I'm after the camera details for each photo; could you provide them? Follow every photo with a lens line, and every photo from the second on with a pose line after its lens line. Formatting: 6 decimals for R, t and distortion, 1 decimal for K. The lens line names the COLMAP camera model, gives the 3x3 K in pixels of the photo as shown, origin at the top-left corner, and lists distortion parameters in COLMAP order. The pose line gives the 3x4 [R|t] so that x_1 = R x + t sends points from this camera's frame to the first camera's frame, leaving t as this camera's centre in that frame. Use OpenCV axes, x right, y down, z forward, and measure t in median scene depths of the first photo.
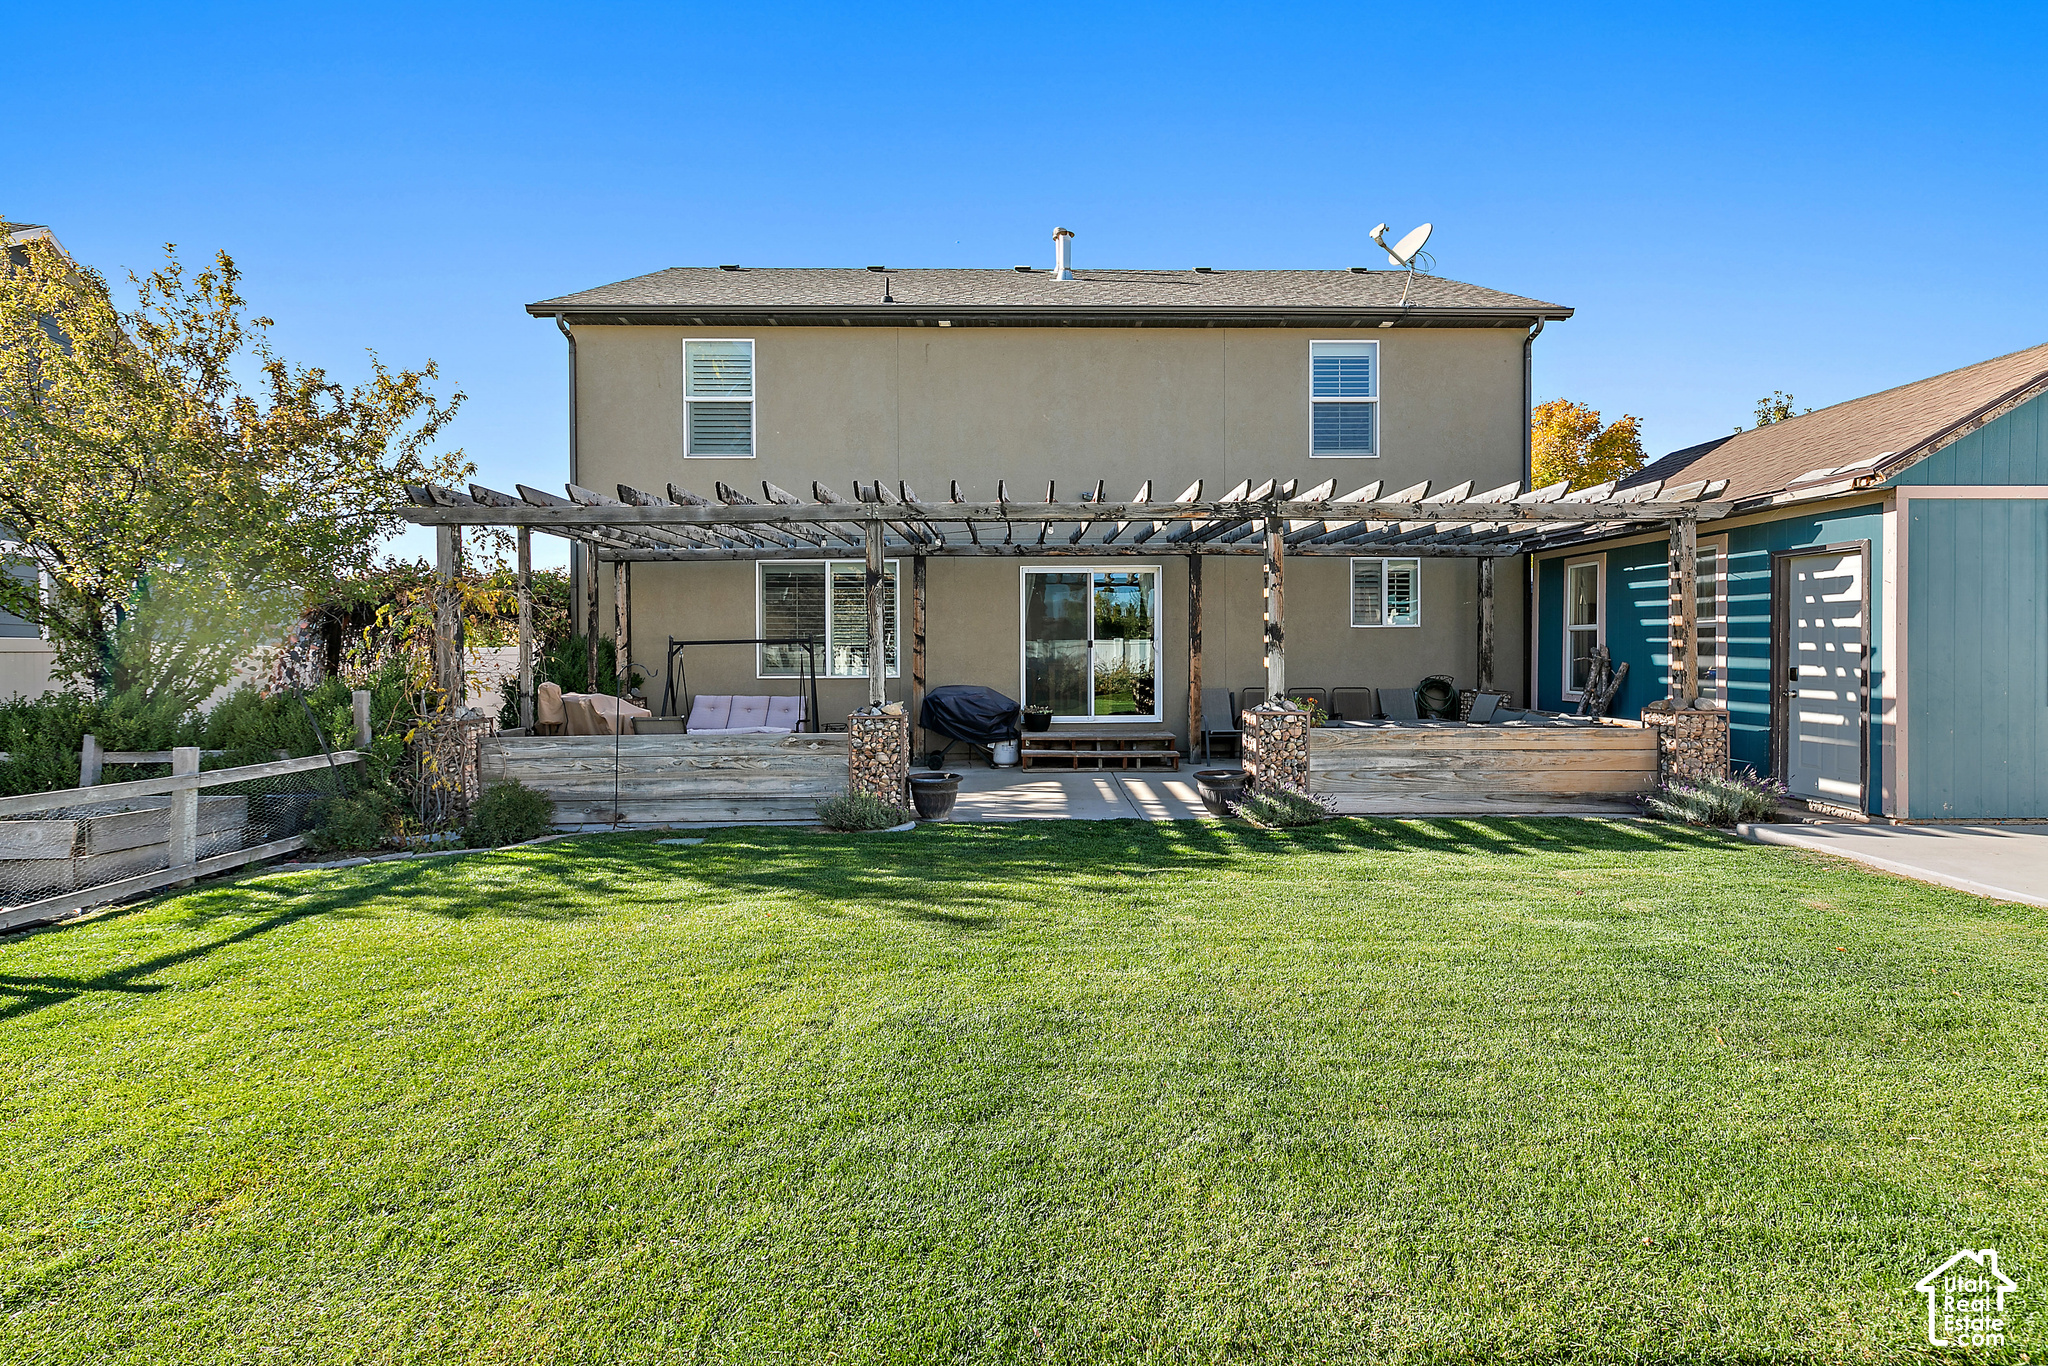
lens RADIAL K [[927.7, 0, 1024.0], [0, 927.7, 683.0], [0, 0, 1]] dist [0.002474, 0.000145]
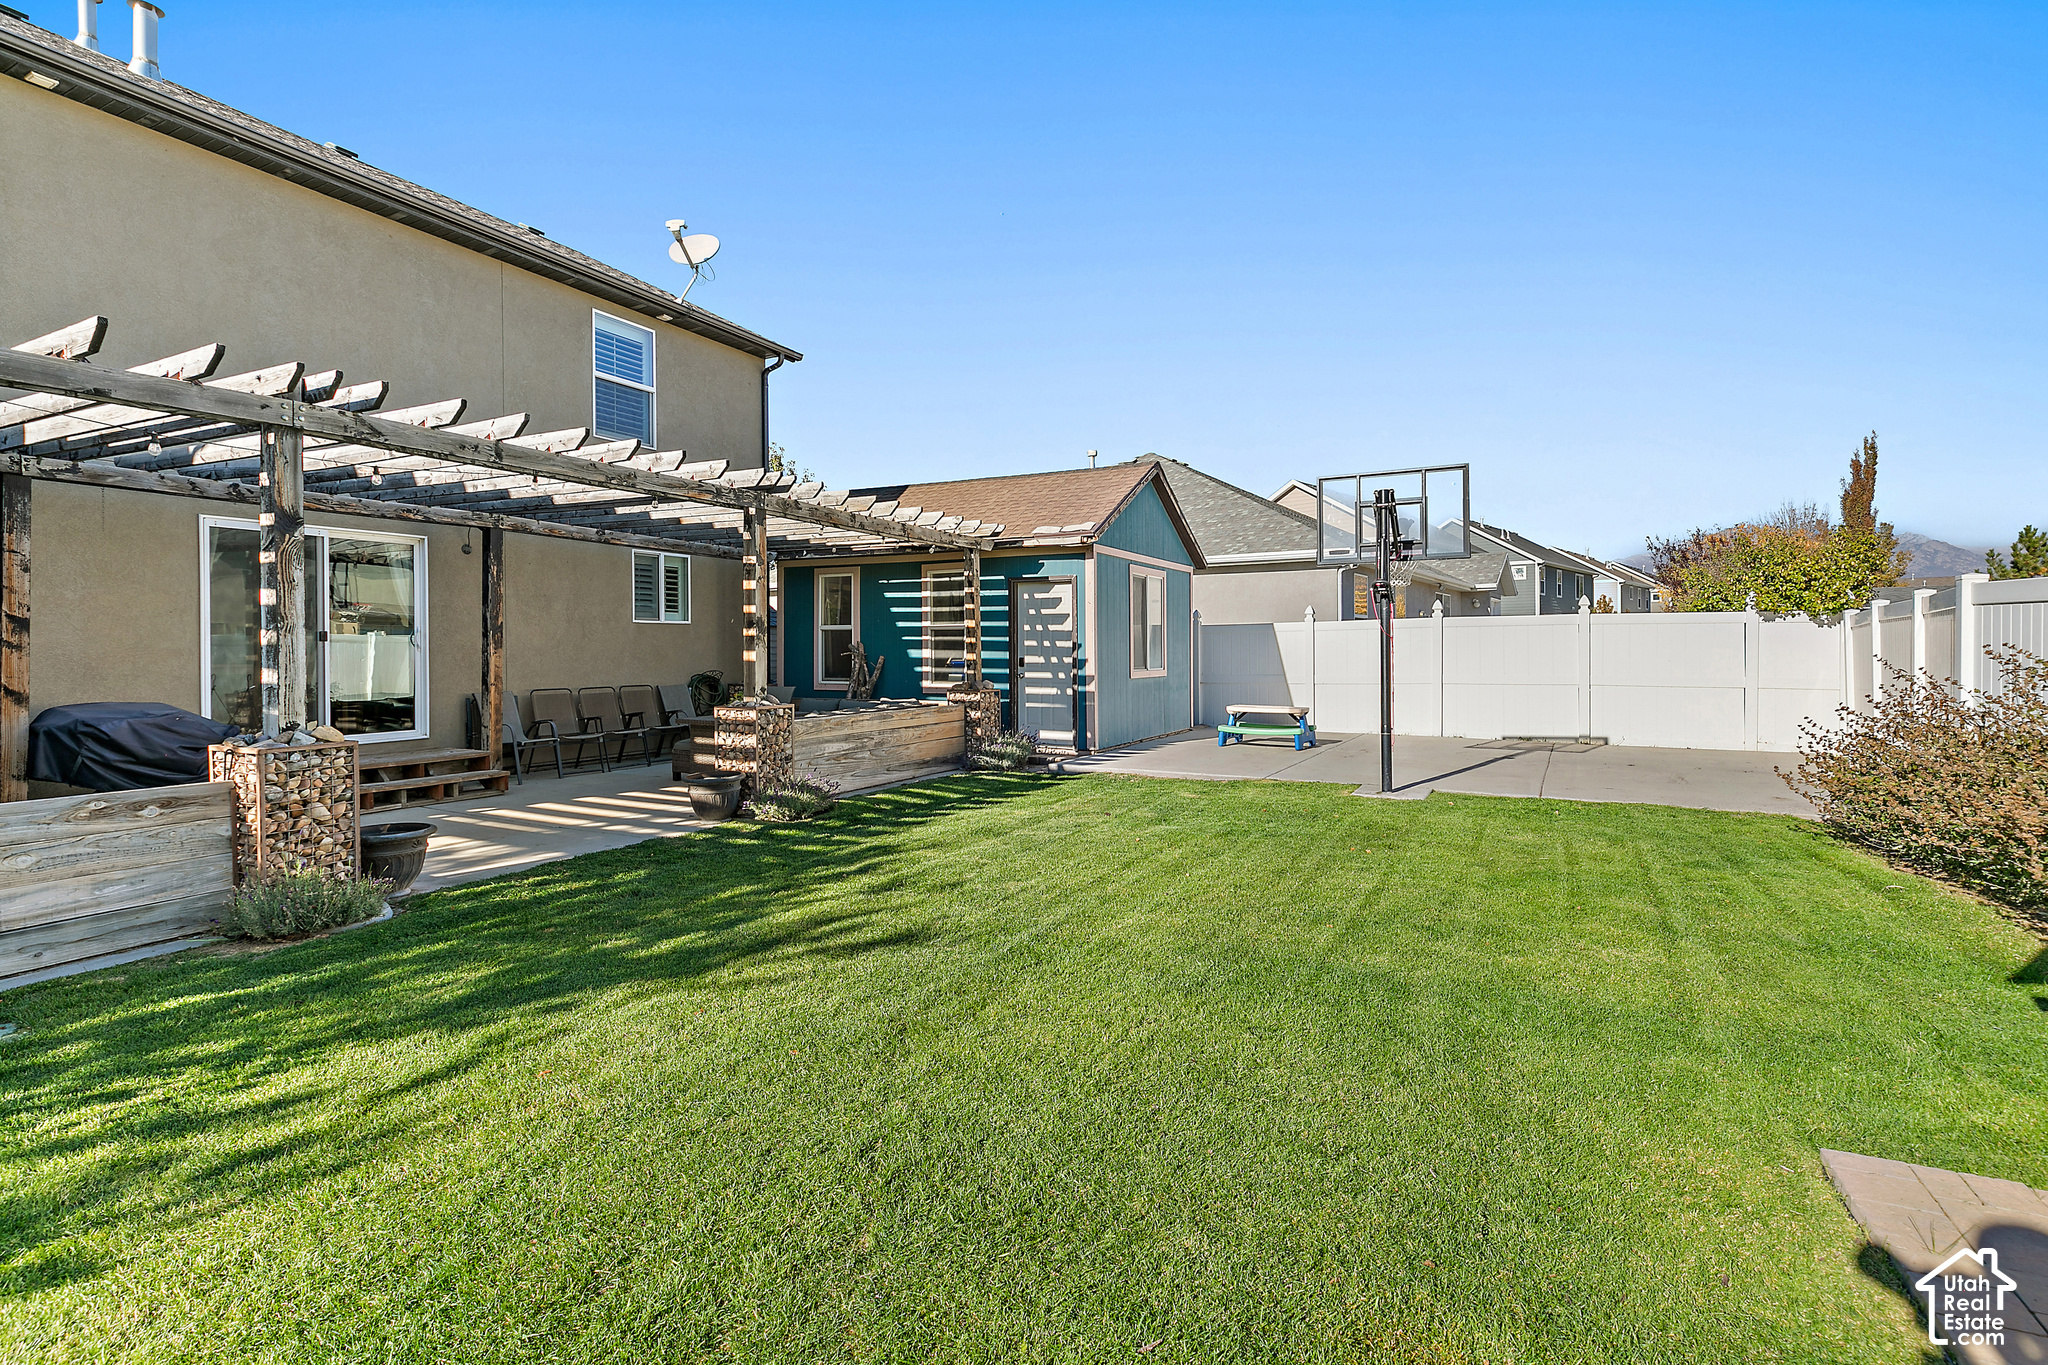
lens RADIAL K [[955.4, 0, 1024.0], [0, 955.4, 682.5], [0, 0, 1]] dist [0.000872, 0.001514]
pose [[0.476324, -0.029913, 0.878761, -0.487920], [0.032842, 0.999329, 0.016215, -0.001465], [-0.878656, 0.021137, 0.476987, 0.269335]]
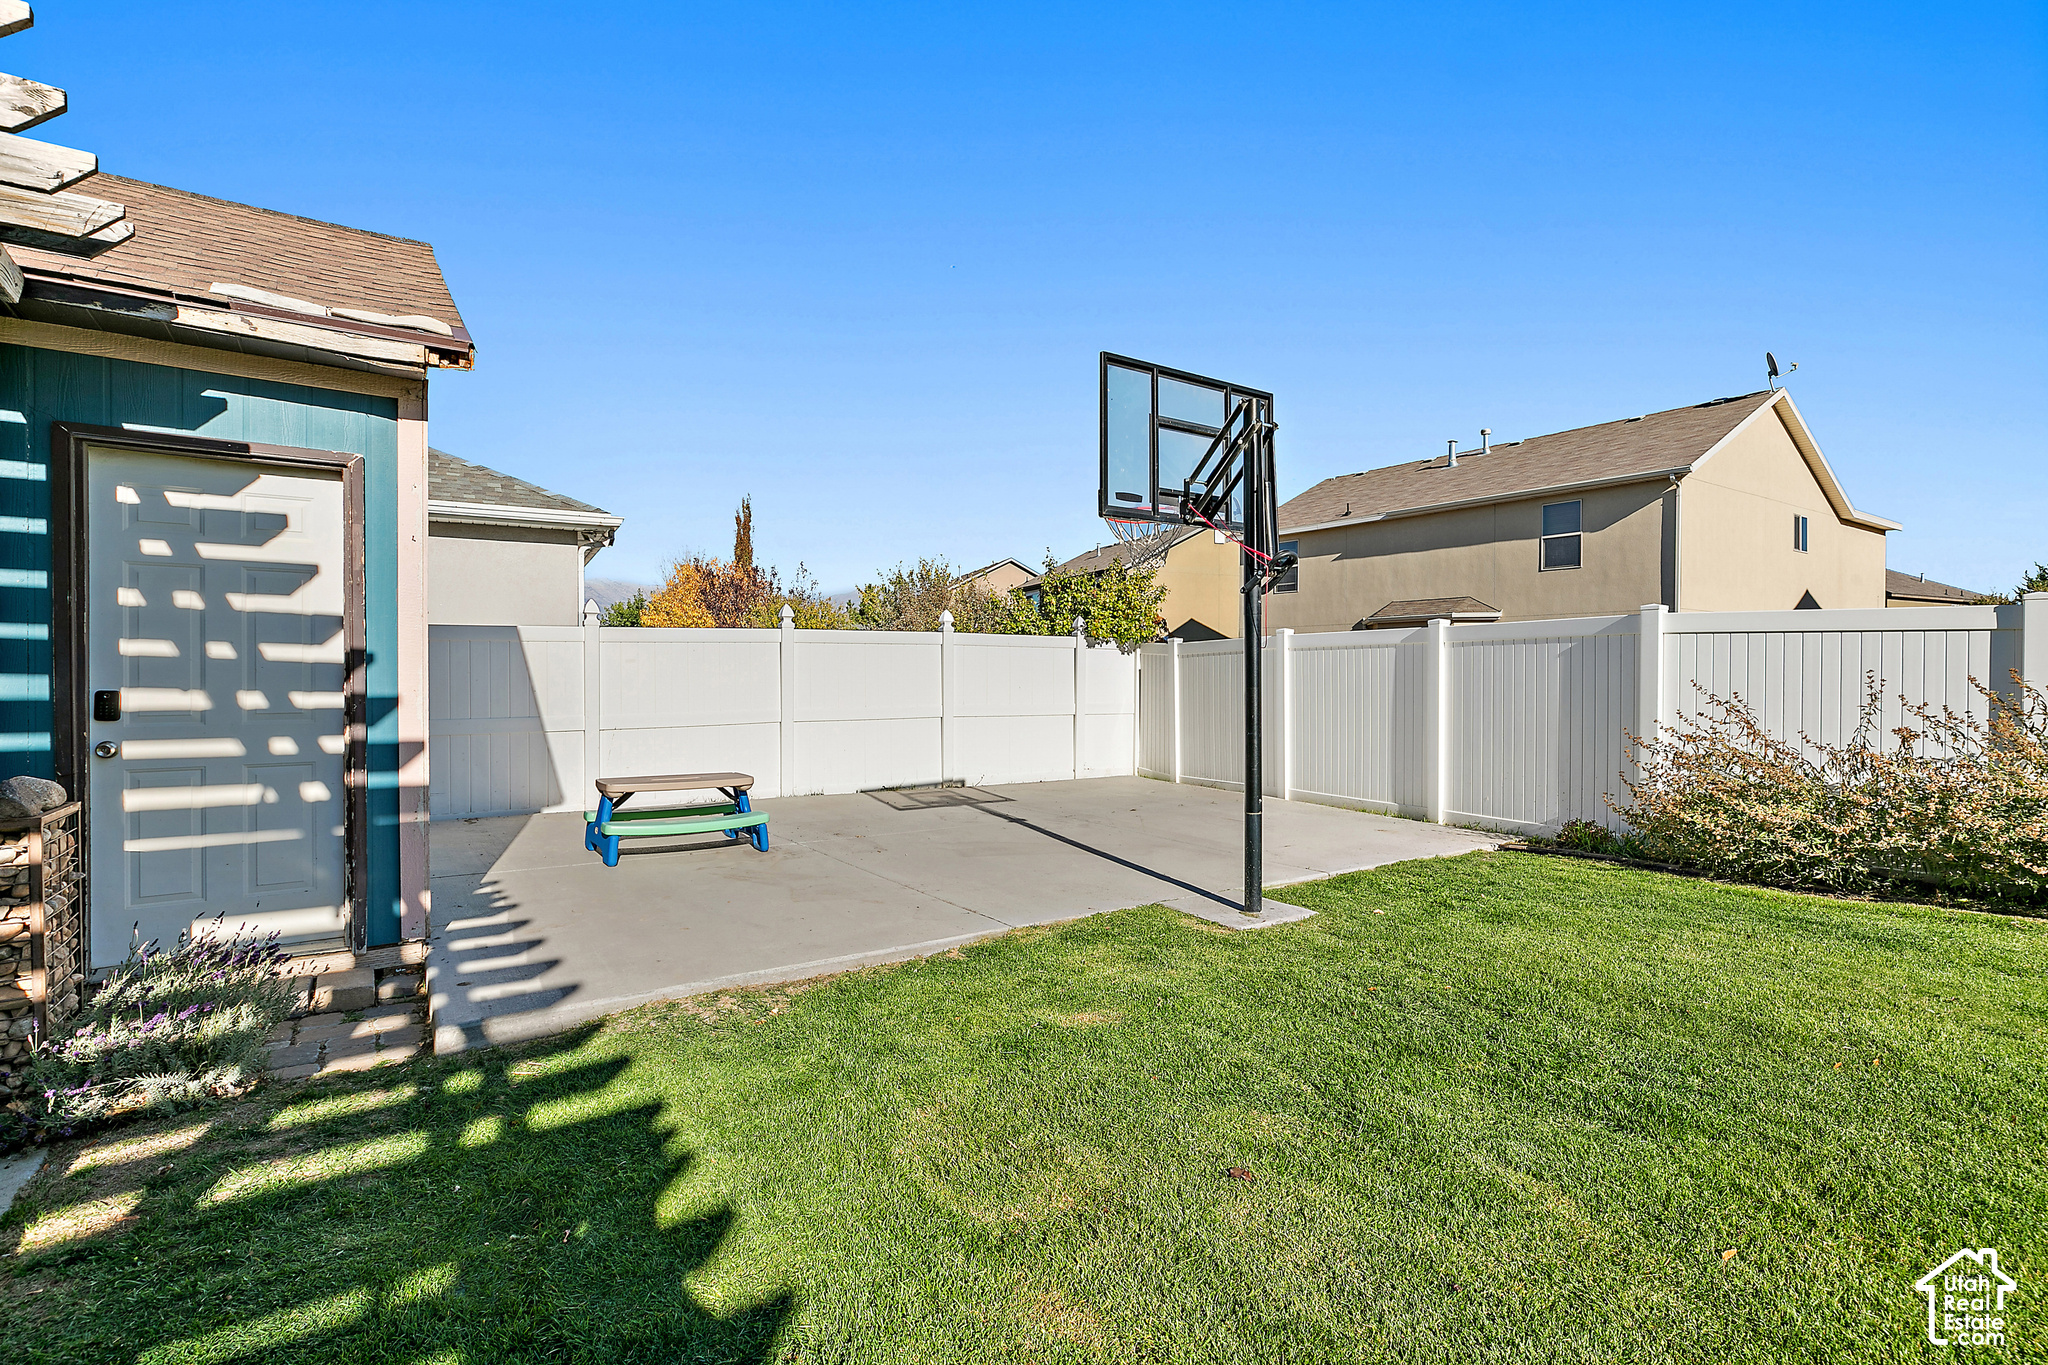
lens RADIAL K [[972.6, 0, 1024.0], [0, 972.6, 682.5], [0, 0, 1]] dist [0.001713, 0.000226]
pose [[-0.585415, -0.001957, 0.810732, 0.182904], [0.030713, 0.999226, 0.024589, -0.019565], [-0.810152, 0.039295, -0.584902, 0.891771]]
